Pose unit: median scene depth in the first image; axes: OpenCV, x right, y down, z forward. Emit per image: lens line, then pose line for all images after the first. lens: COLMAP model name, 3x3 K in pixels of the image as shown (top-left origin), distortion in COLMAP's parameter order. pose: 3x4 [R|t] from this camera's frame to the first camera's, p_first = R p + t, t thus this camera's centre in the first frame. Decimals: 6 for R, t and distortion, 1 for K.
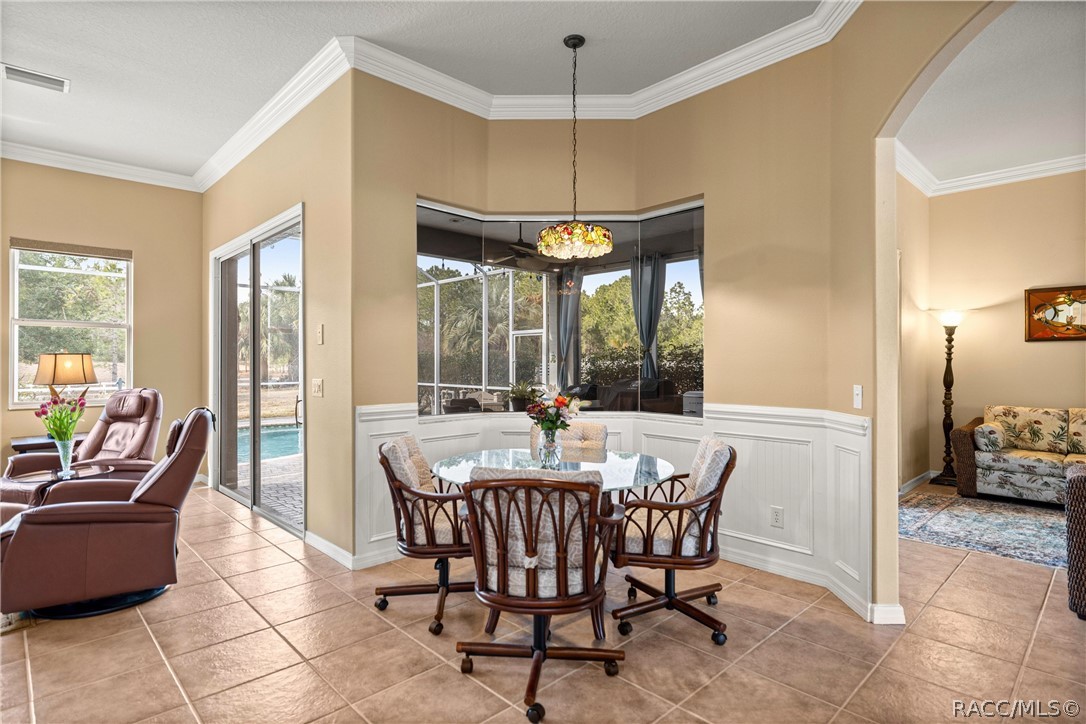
lens RADIAL K [[557.0, 0, 555.0], [0, 557.0, 363.2], [0, 0, 1]] dist [0.001726, -0.000634]
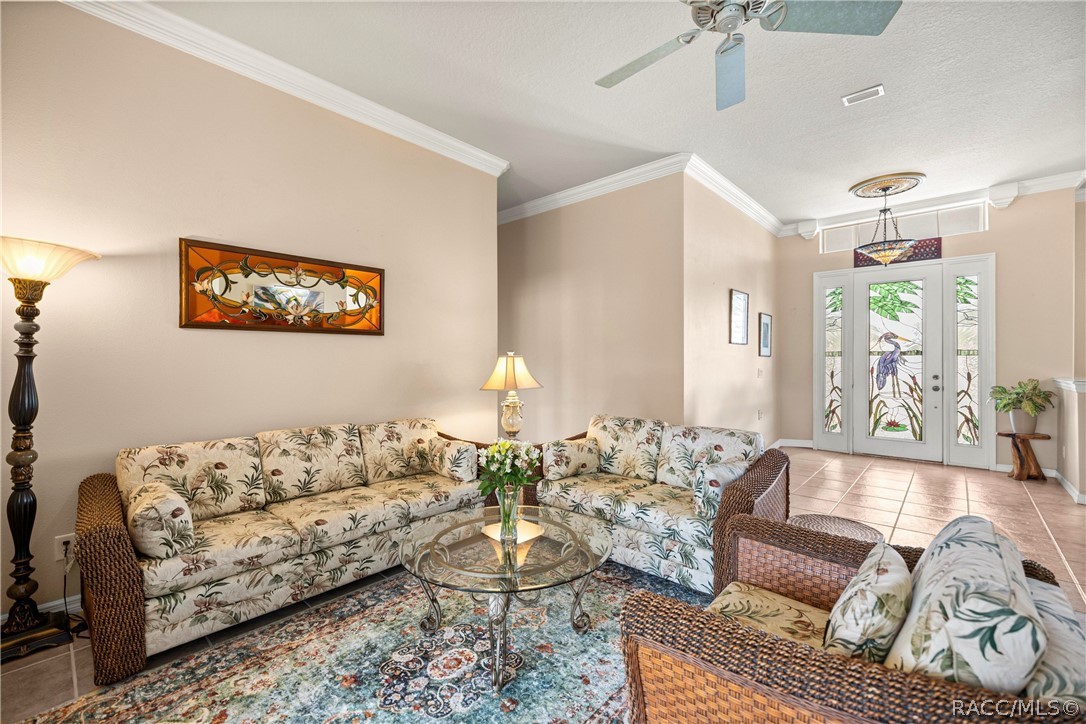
lens RADIAL K [[457.1, 0, 543.0], [0, 457.1, 362.0], [0, 0, 1]] dist [0.002734, -0.000042]
pose [[-0.057859, -0.005765, 0.998308, 0.360162], [0.002246, 0.999980, 0.005904, -0.004926], [-0.998322, 0.002584, -0.057845, 0.677339]]
